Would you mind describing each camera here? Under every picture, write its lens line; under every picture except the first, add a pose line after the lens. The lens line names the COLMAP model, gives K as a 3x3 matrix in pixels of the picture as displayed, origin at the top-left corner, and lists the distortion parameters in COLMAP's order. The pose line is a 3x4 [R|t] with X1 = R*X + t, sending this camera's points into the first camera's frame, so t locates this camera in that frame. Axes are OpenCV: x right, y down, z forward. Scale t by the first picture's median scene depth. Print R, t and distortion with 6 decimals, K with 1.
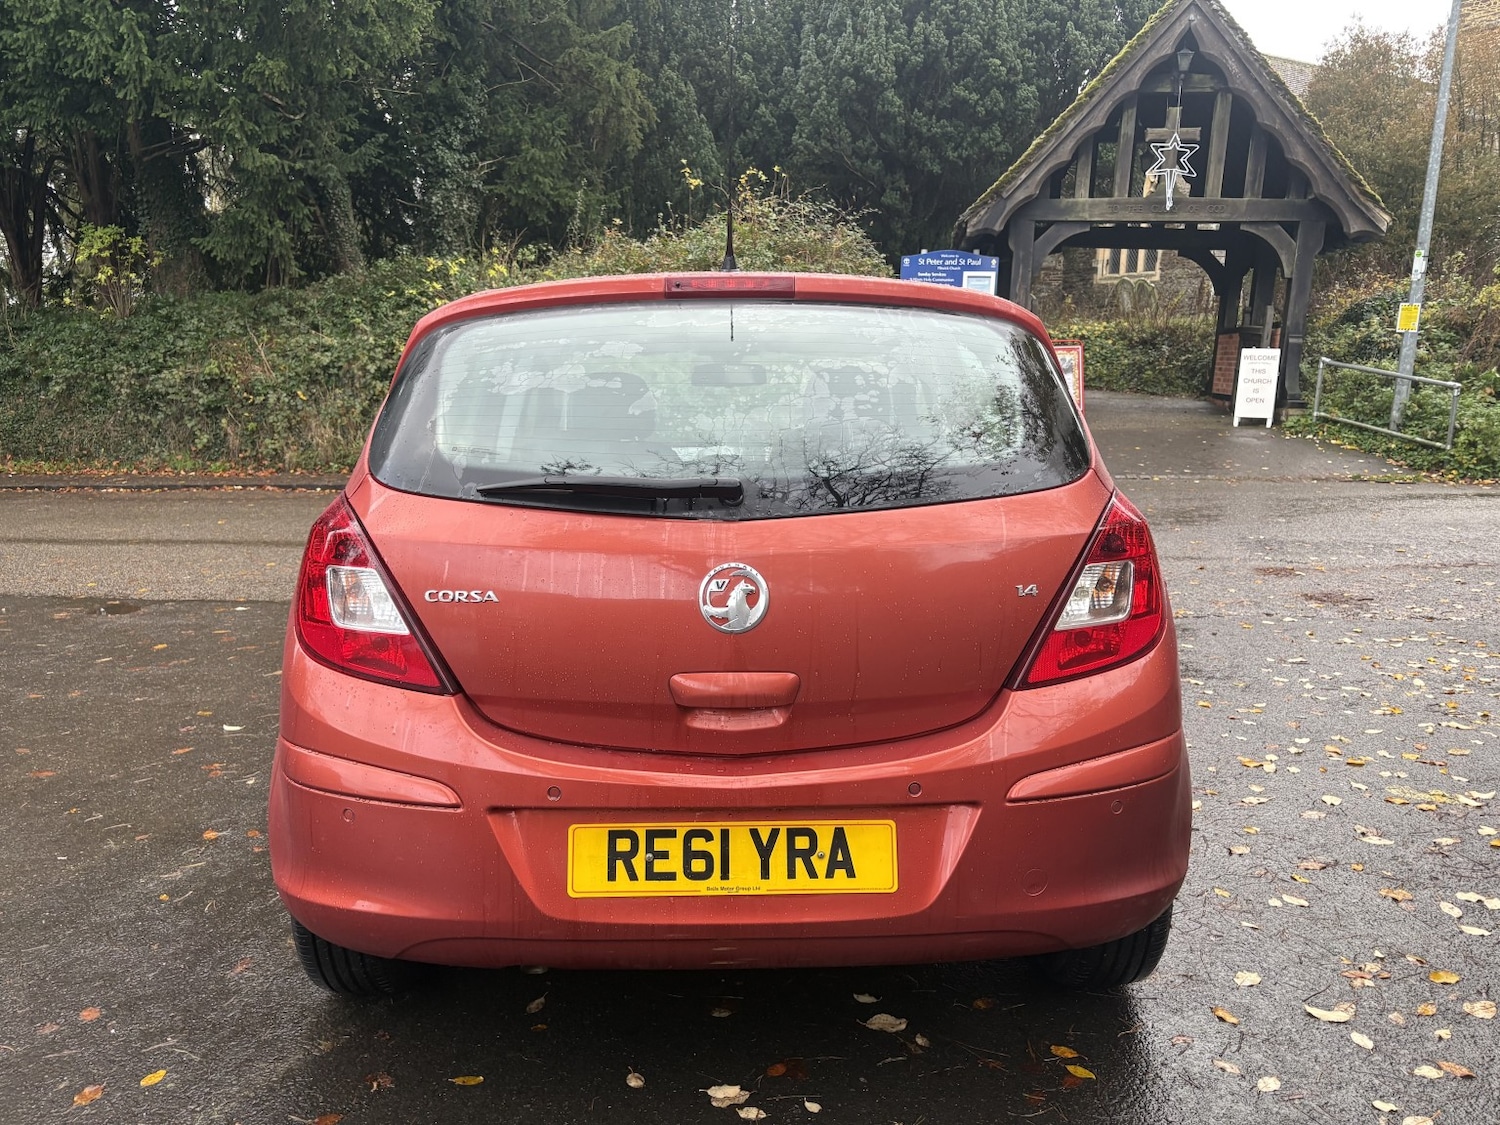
lens RADIAL K [[1141.8, 0, 747.4], [0, 1141.8, 556.2], [0, 0, 1]] dist [0.037068, -0.031516]
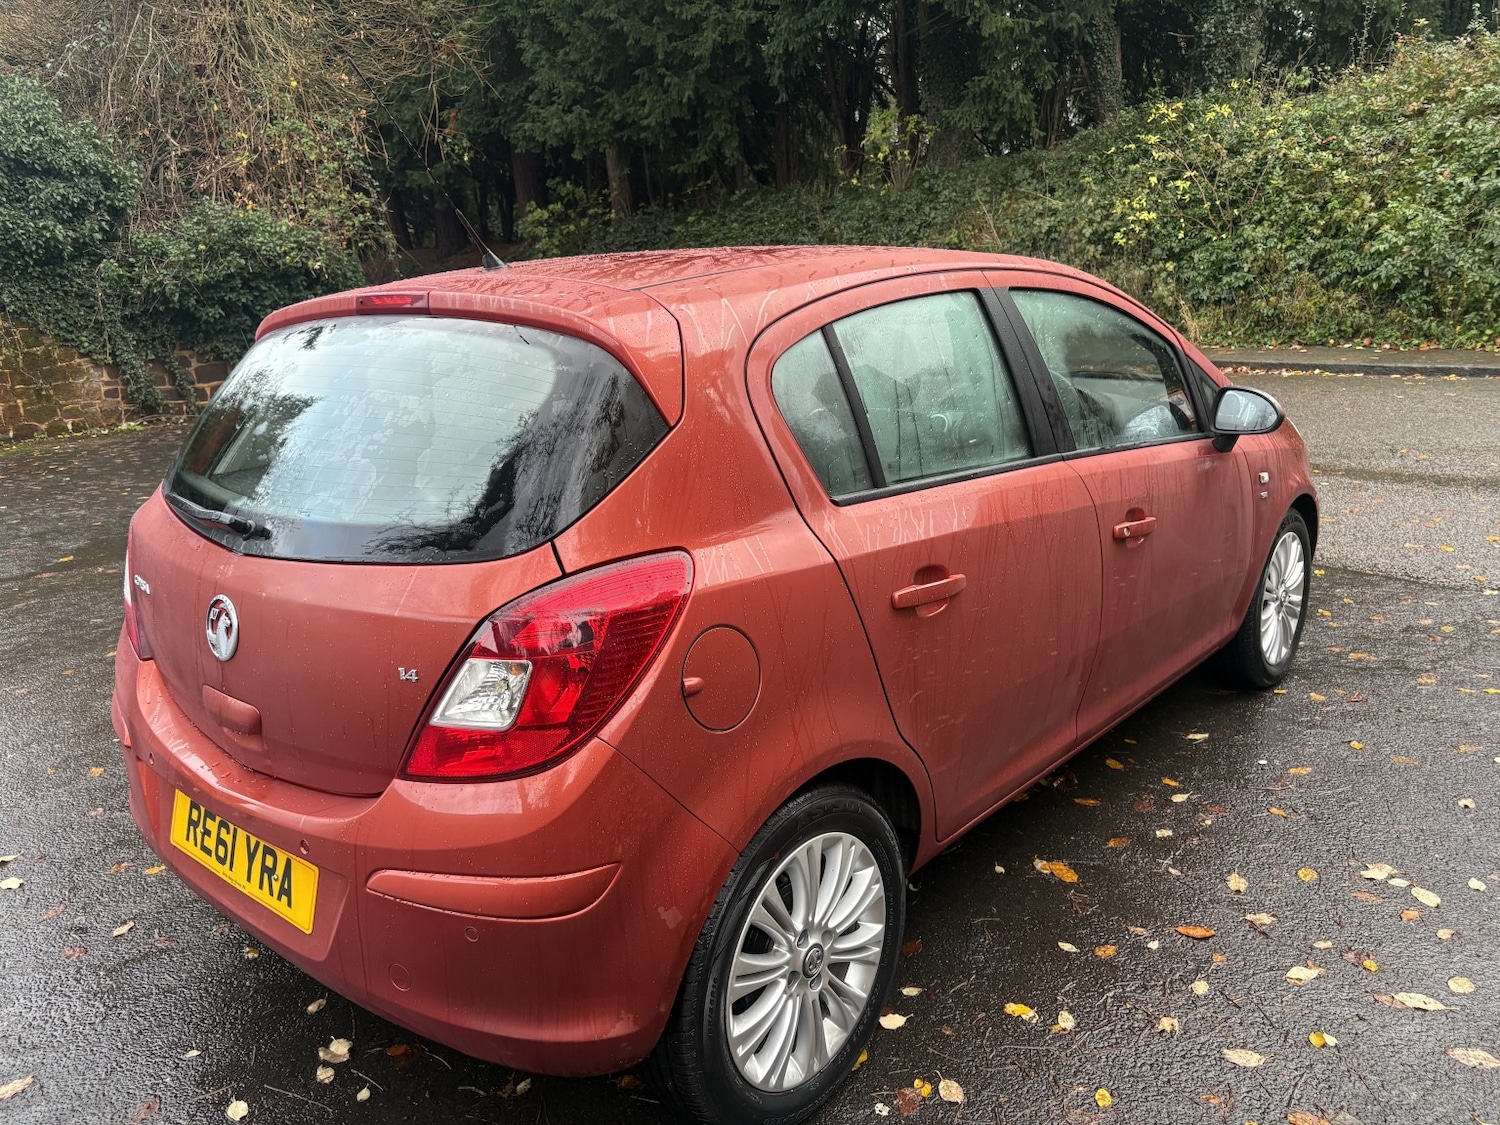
lens RADIAL K [[1141.8, 0, 733.2], [0, 1141.8, 564.8], [0, 0, 1]] dist [0.037068, -0.031516]
pose [[0.736854, 0.146241, -0.660045, 0.137303], [-0.051689, 0.985652, 0.160680, -0.028844], [0.674073, -0.084280, 0.733841, 0.069924]]
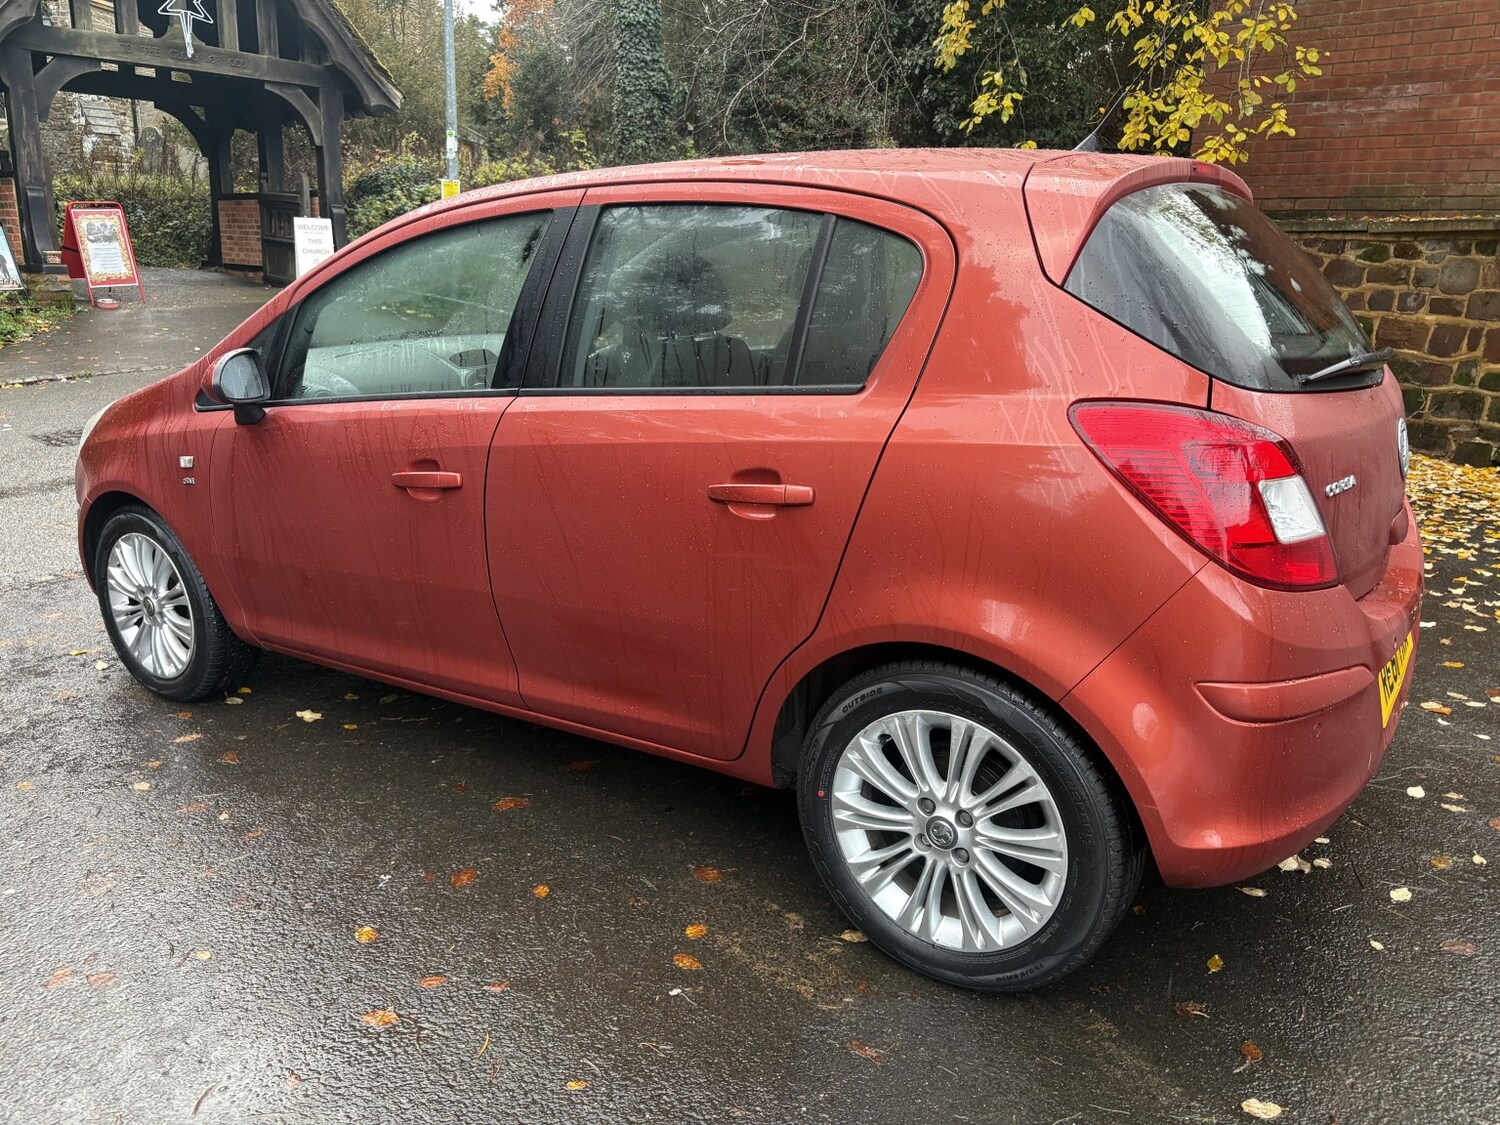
lens RADIAL K [[1141.8, 0, 745.2], [0, 1141.8, 555.4], [0, 0, 1]] dist [0.037068, -0.031516]
pose [[0.578193, -0.214158, 0.787292, -0.182239], [0.126724, 0.976799, 0.172640, -0.019670], [-0.805999, -0.000051, 0.591918, 0.109487]]
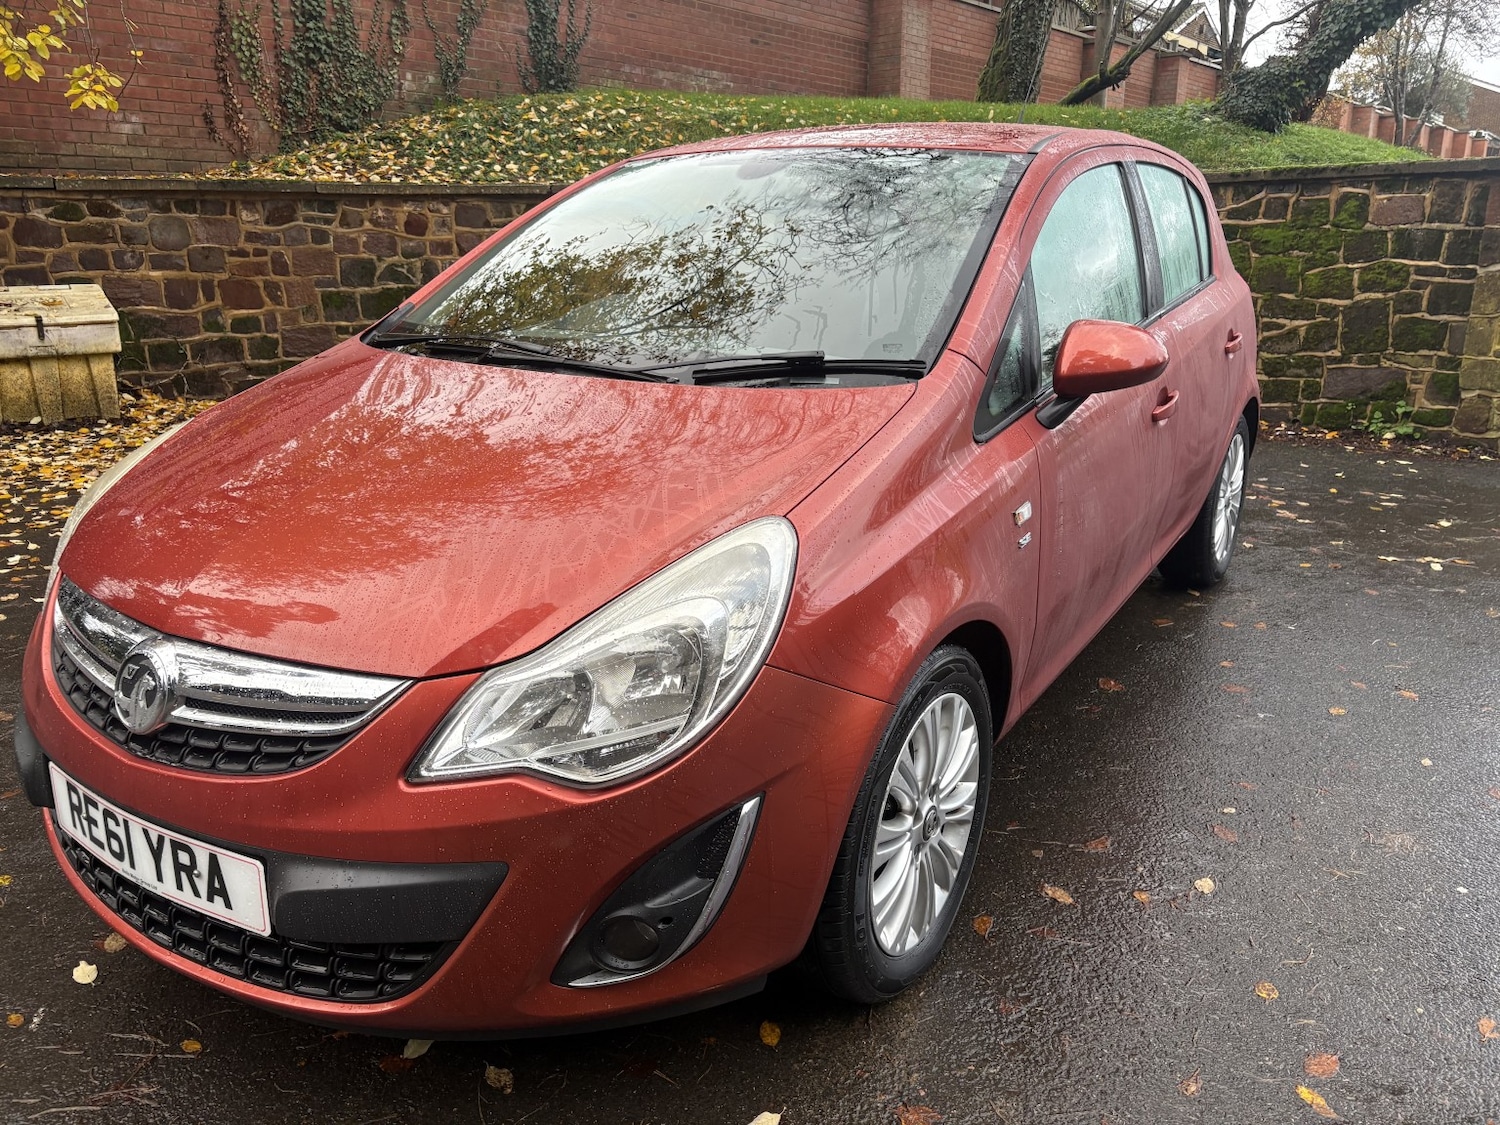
lens RADIAL K [[1141.8, 0, 738.7], [0, 1141.8, 565.4], [0, 0, 1]] dist [0.037068, -0.031516]
pose [[-0.832471, -0.166487, 0.528464, -0.115299], [0.081944, 0.906304, 0.414605, -0.071981], [-0.547976, 0.388451, -0.740829, 0.462087]]
